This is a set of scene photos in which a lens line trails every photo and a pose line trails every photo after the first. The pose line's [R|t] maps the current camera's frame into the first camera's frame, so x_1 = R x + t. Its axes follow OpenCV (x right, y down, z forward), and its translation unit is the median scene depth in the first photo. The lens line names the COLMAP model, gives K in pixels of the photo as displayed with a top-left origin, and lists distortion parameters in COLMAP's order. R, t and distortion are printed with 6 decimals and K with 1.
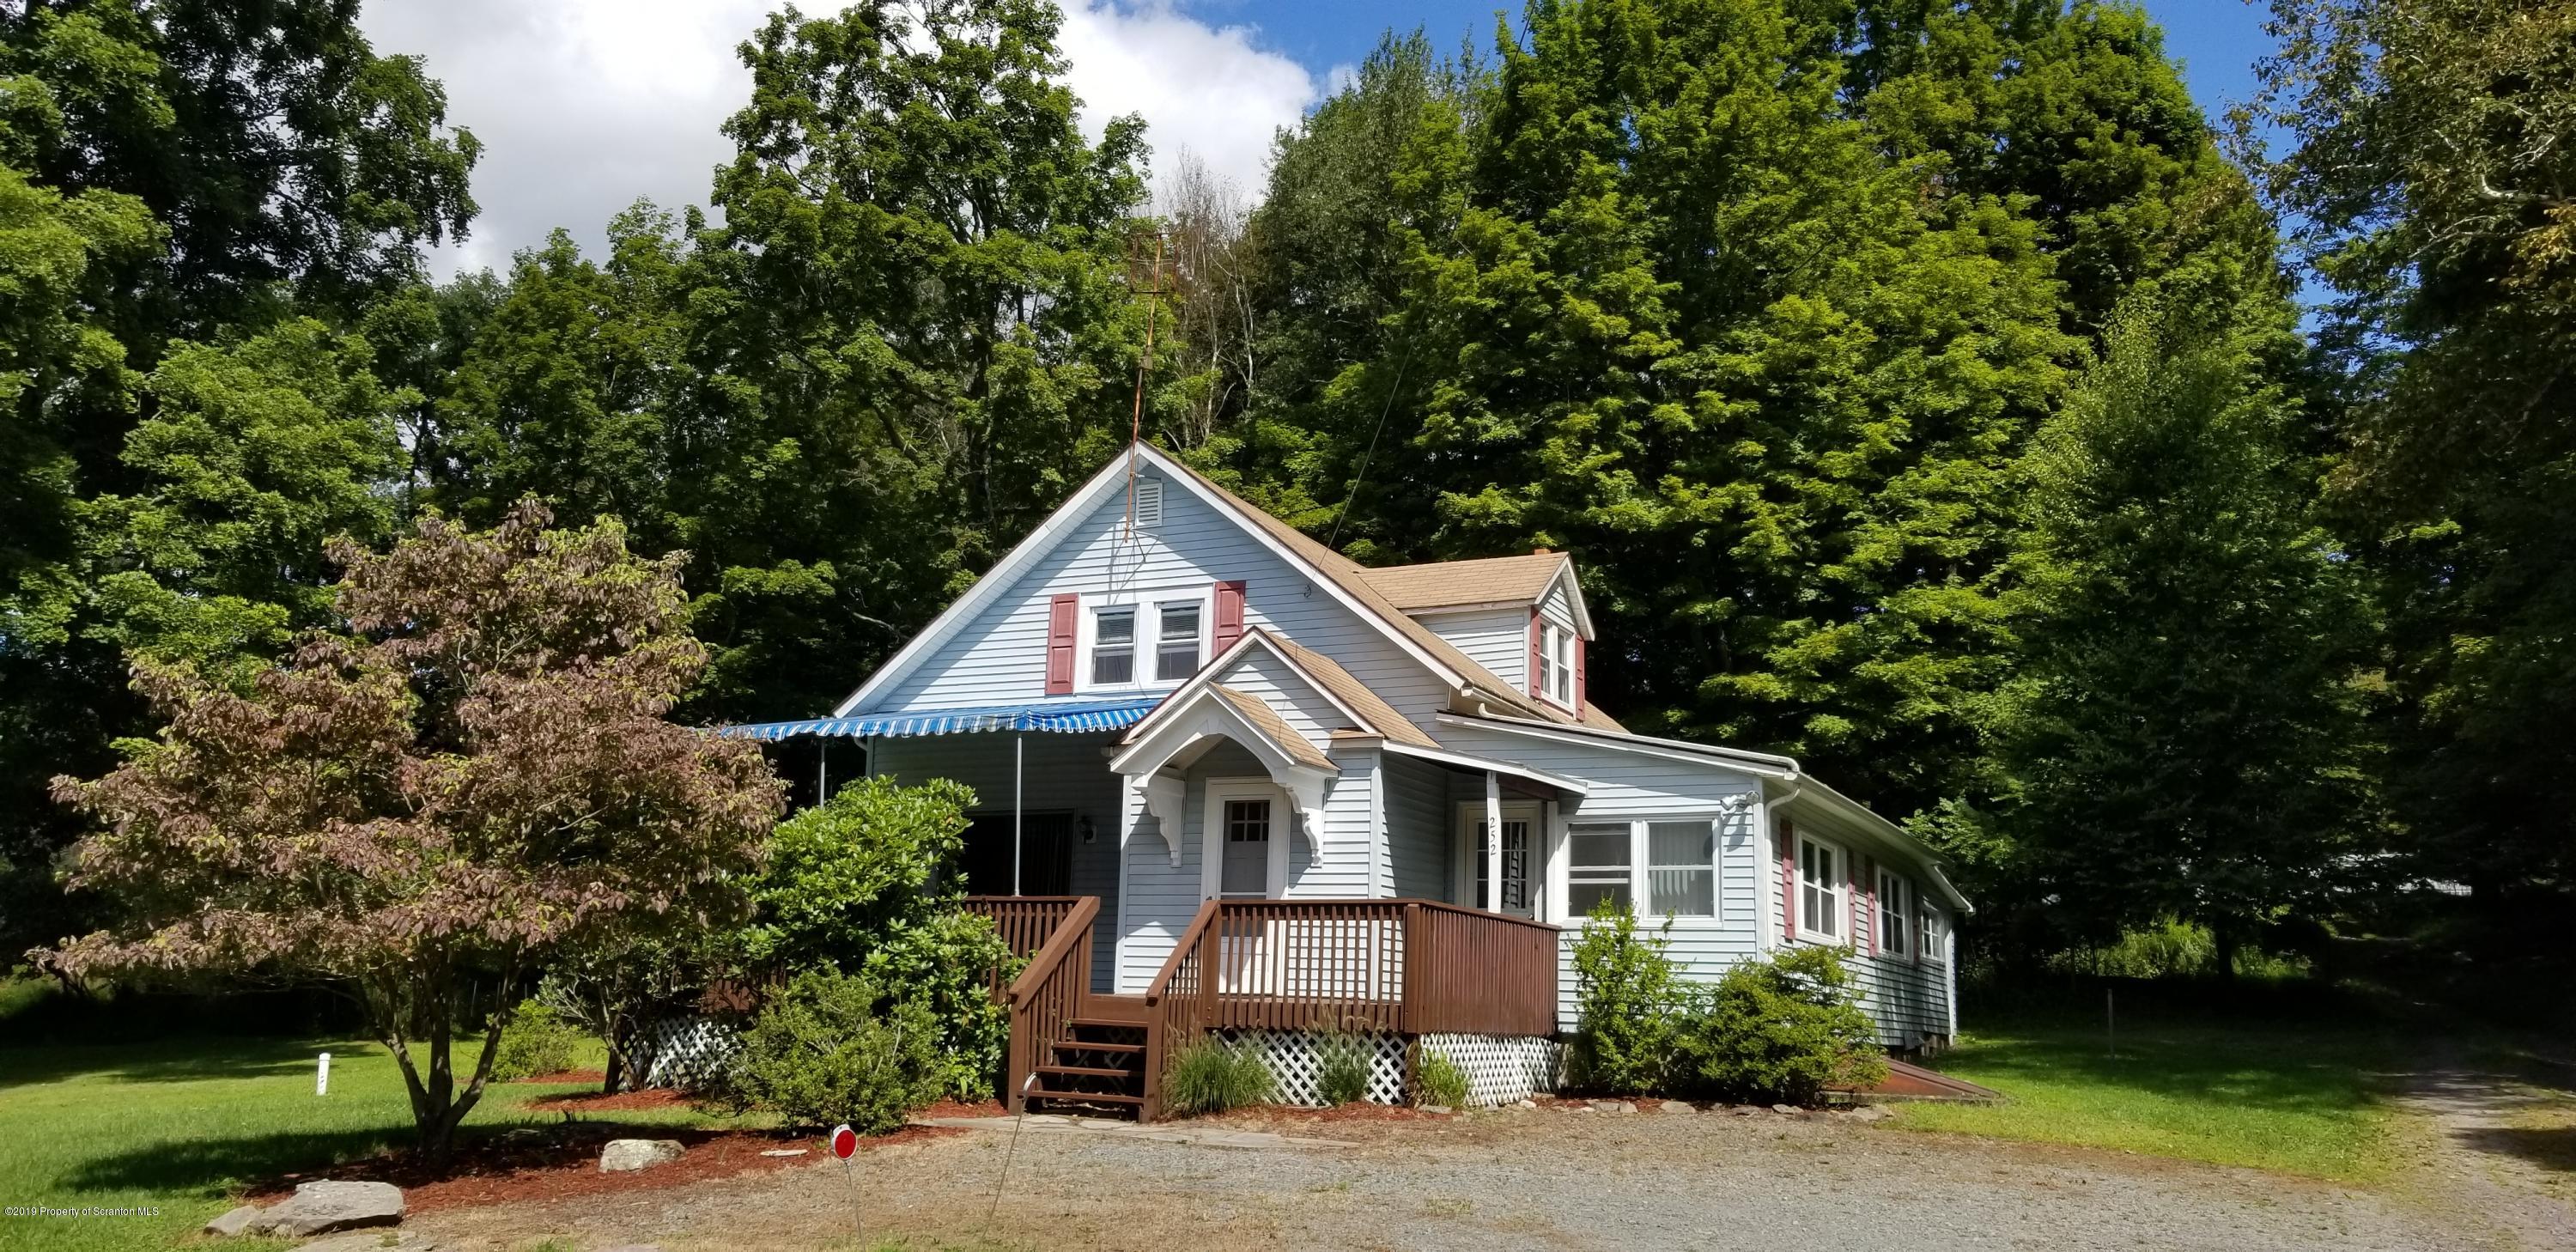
lens RADIAL K [[1962.5, 0, 1287.9], [0, 1962.5, 694.6], [0, 0, 1]] dist [0.089620, -0.196123]
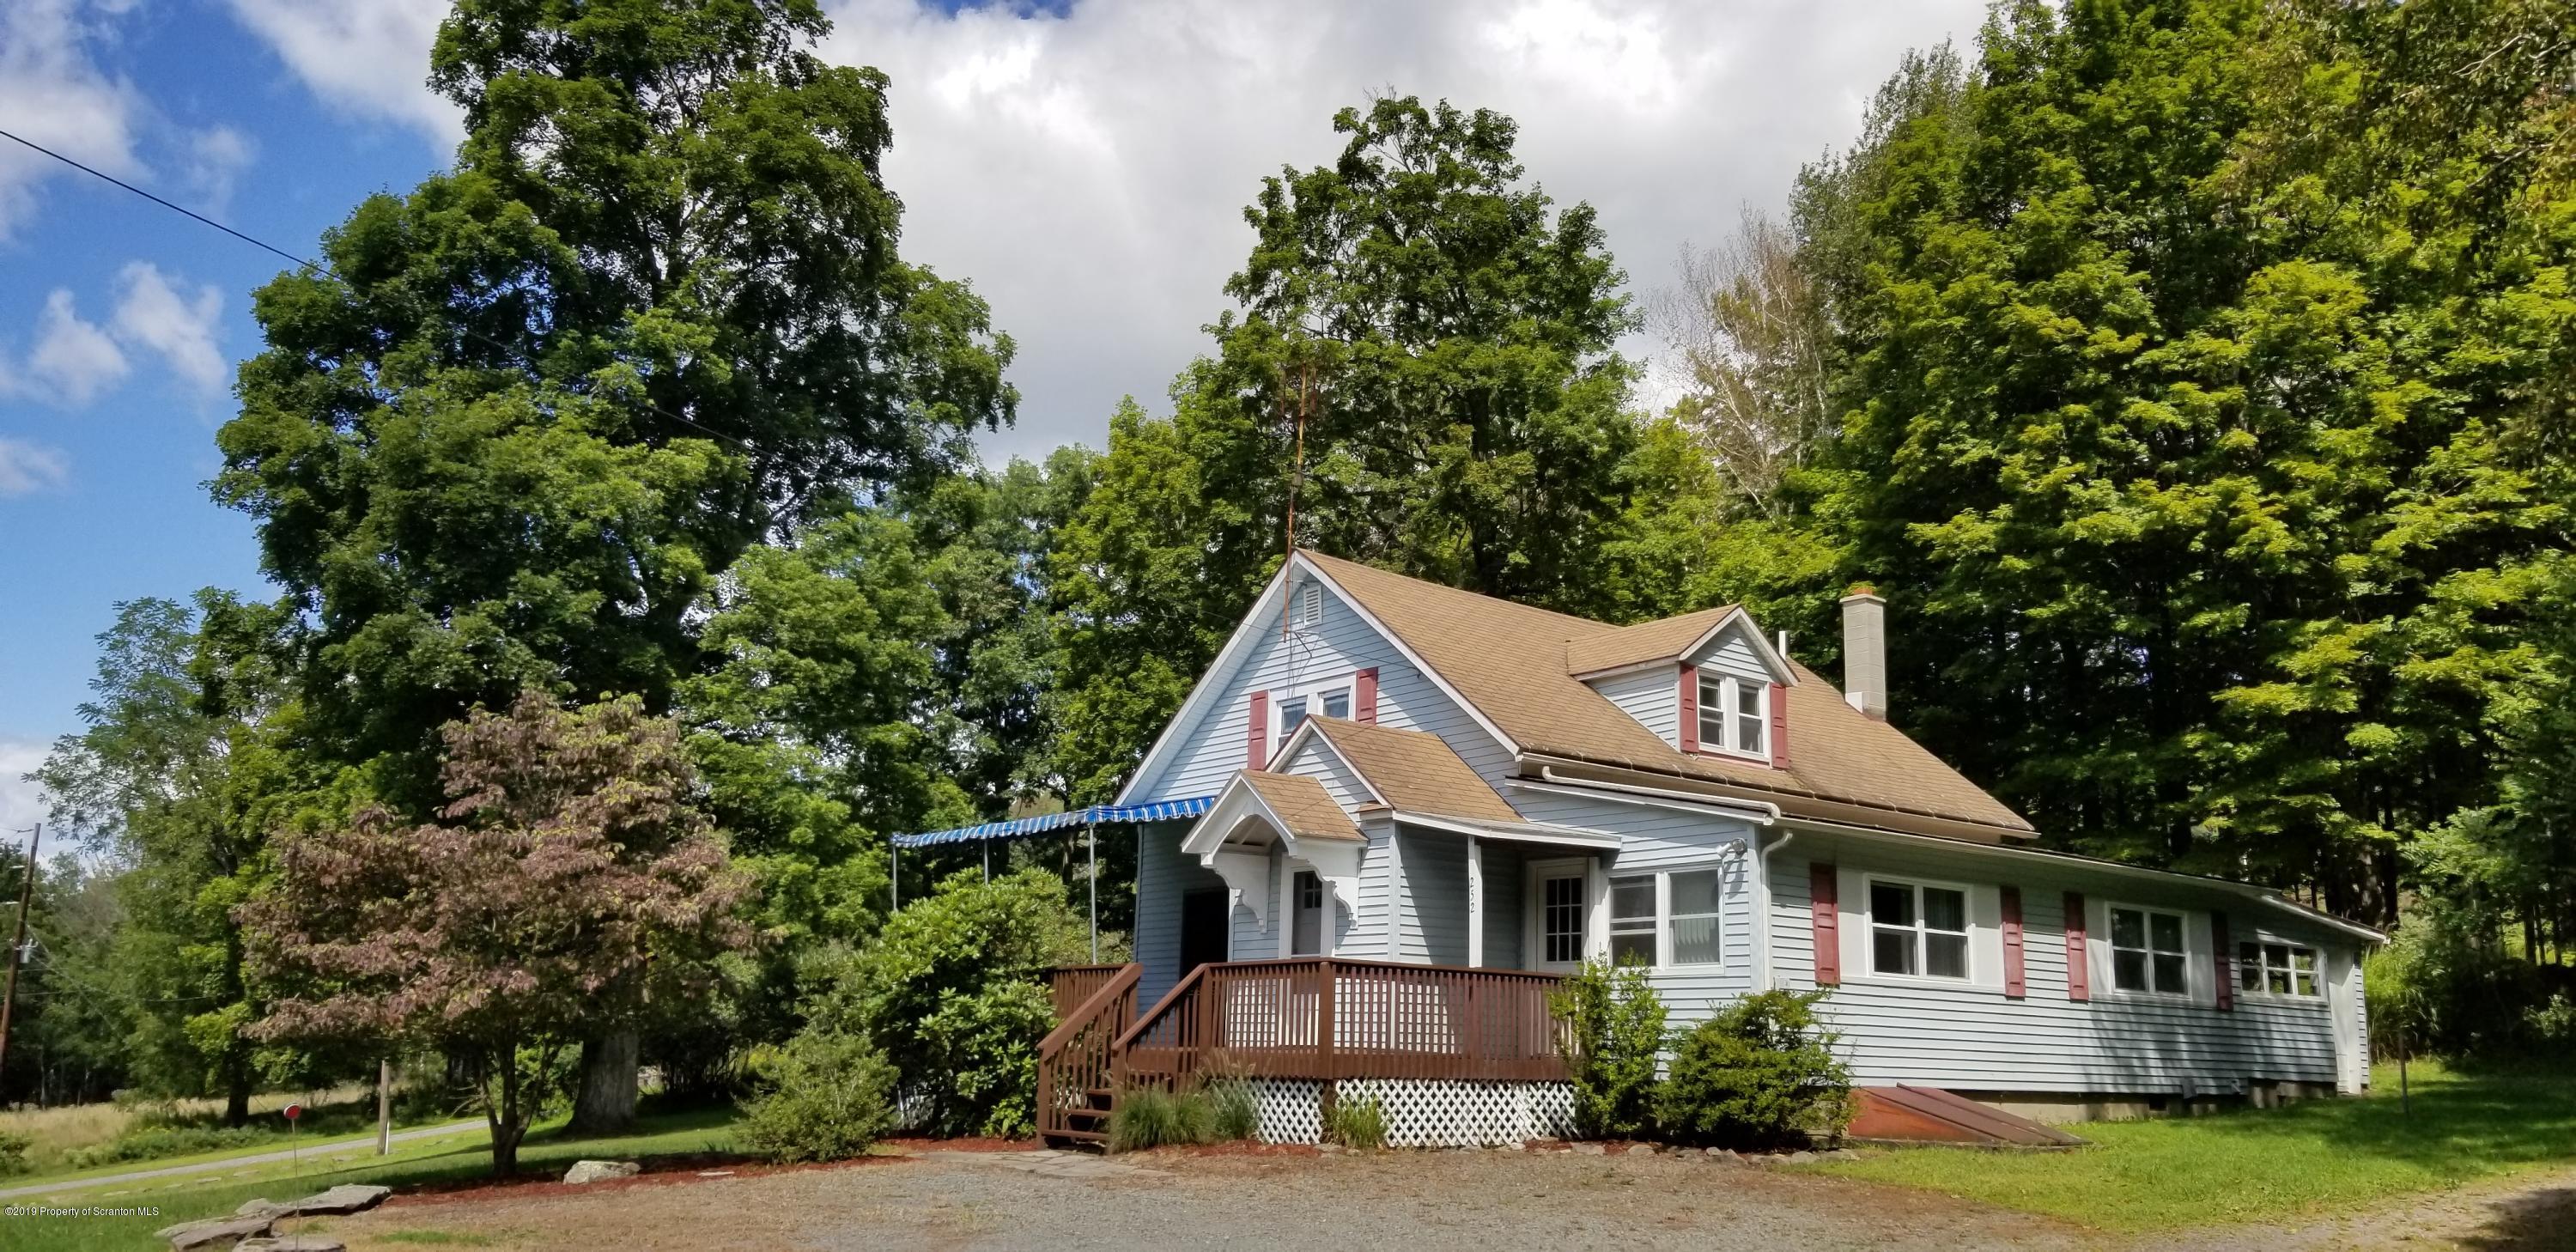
lens RADIAL K [[1962.5, 0, 1287.9], [0, 1962.5, 694.6], [0, 0, 1]] dist [0.089620, -0.196123]
pose [[0.903265, -0.088182, -0.419924, 0.408778], [0.075131, 0.996039, -0.047555, 0.005629], [0.422454, 0.011405, 0.906312, -0.014917]]
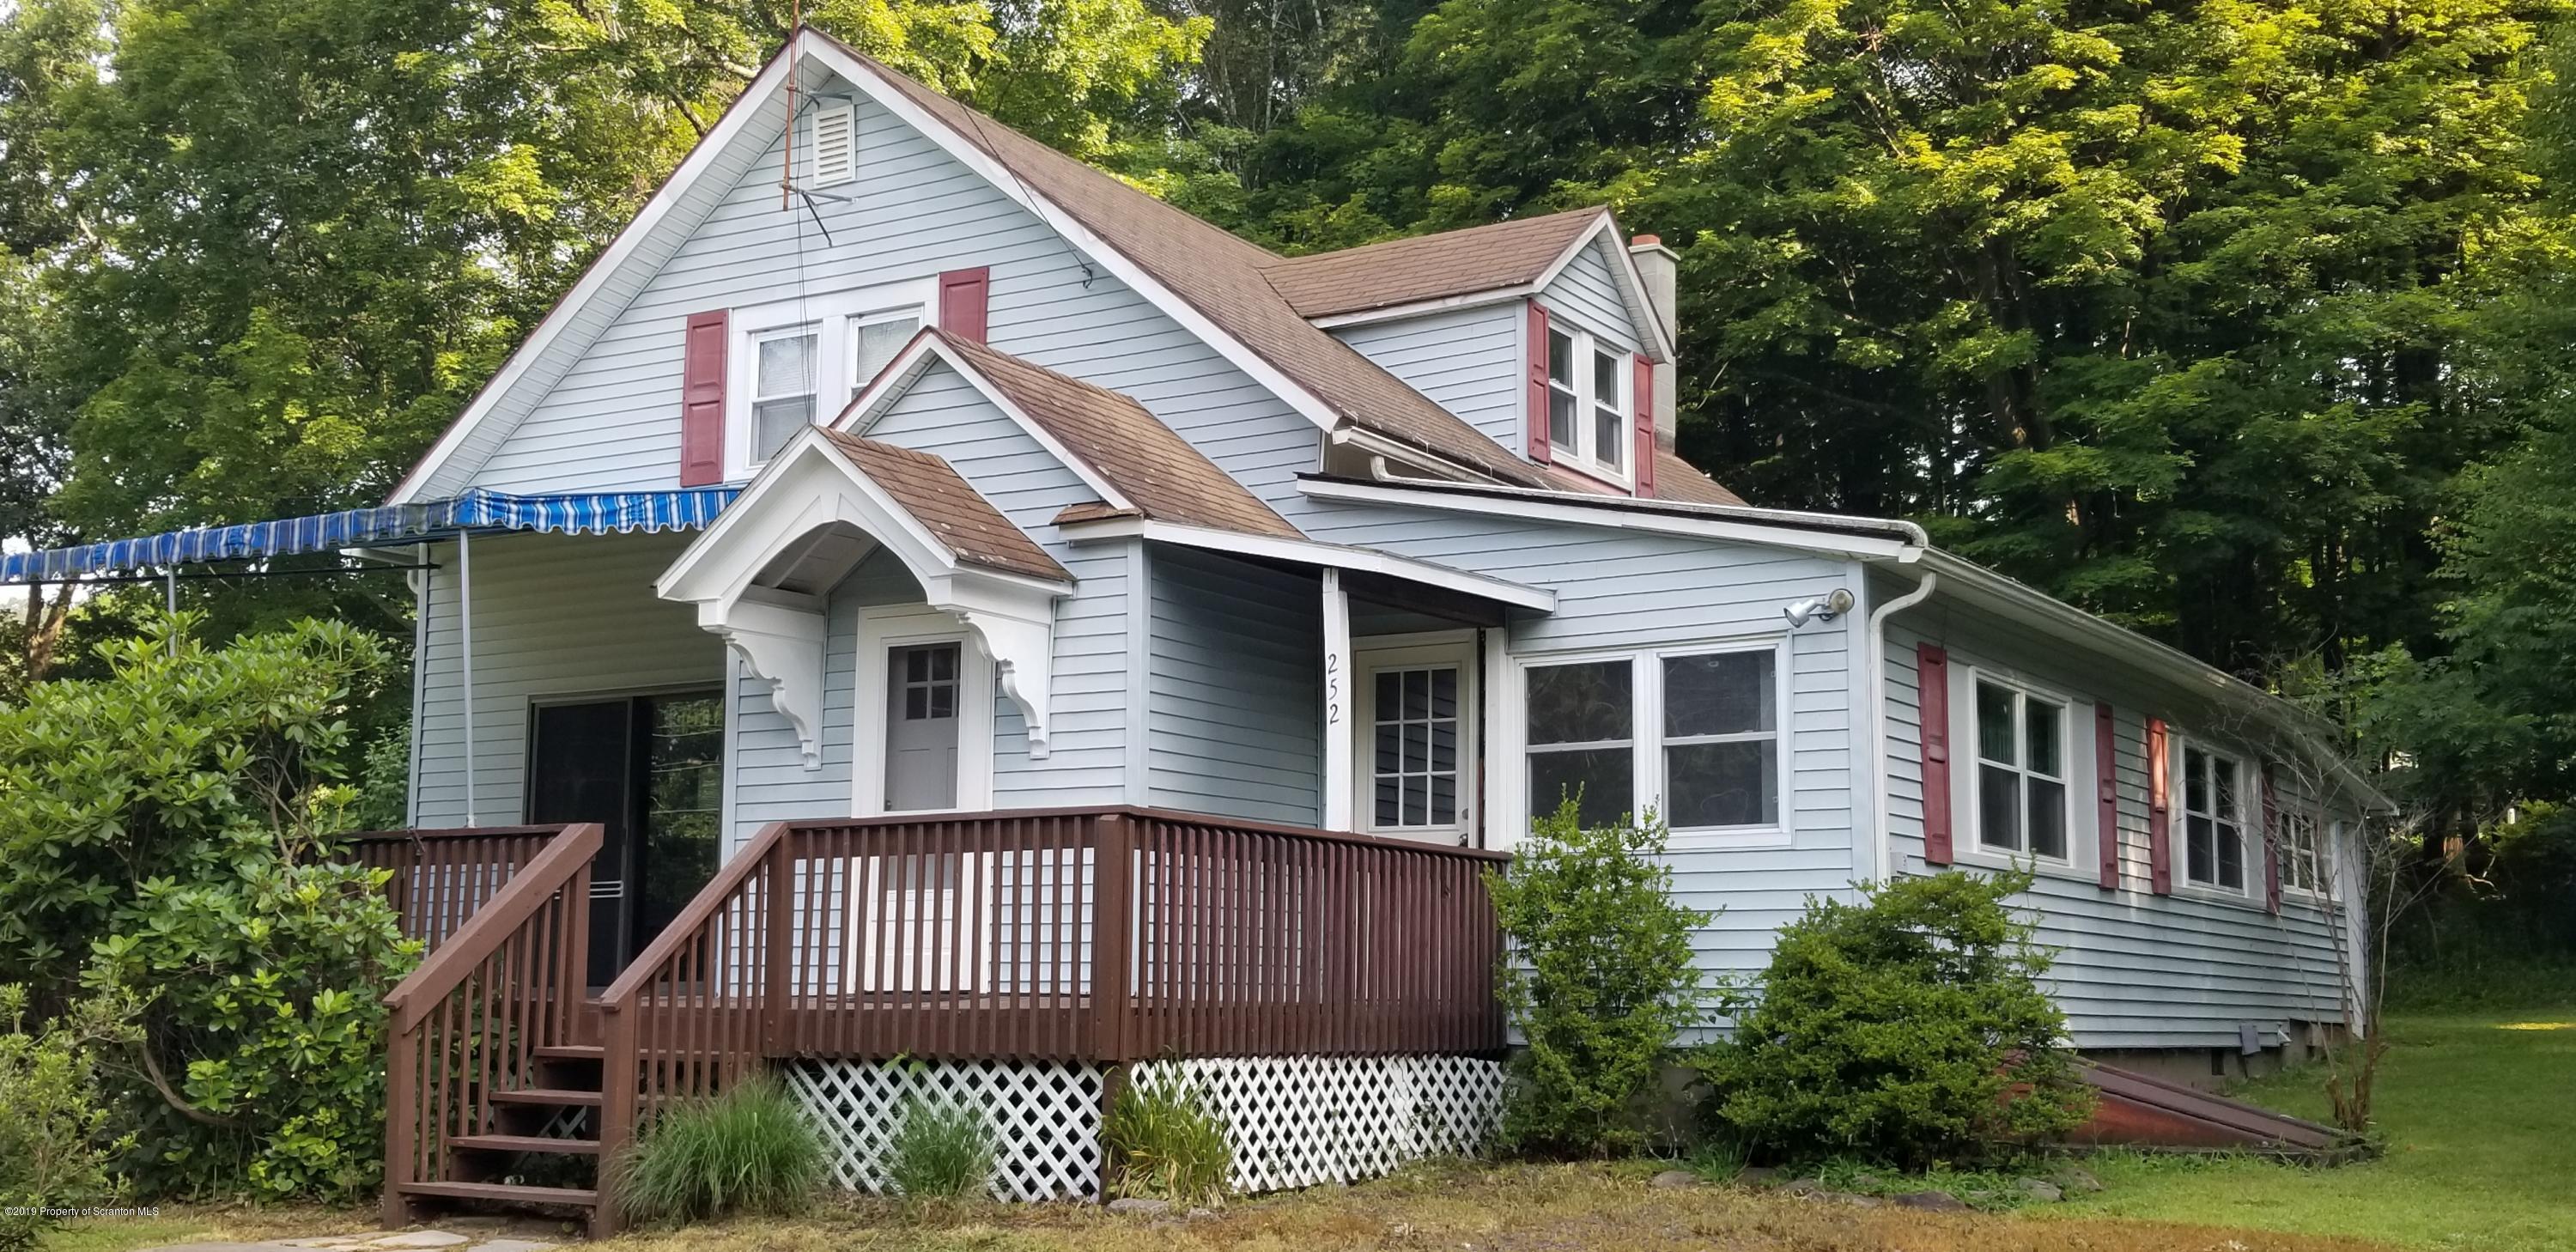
lens RADIAL K [[2822.8, 0, 1288.0], [0, 2822.8, 626.0], [0, 0, 1]] dist [0.024807, 0.011110]
pose [[0.995354, -0.036868, -0.088949, 0.138480], [0.038948, 0.999004, 0.021762, 0.032950], [0.088058, -0.025126, 0.995798, 0.200632]]
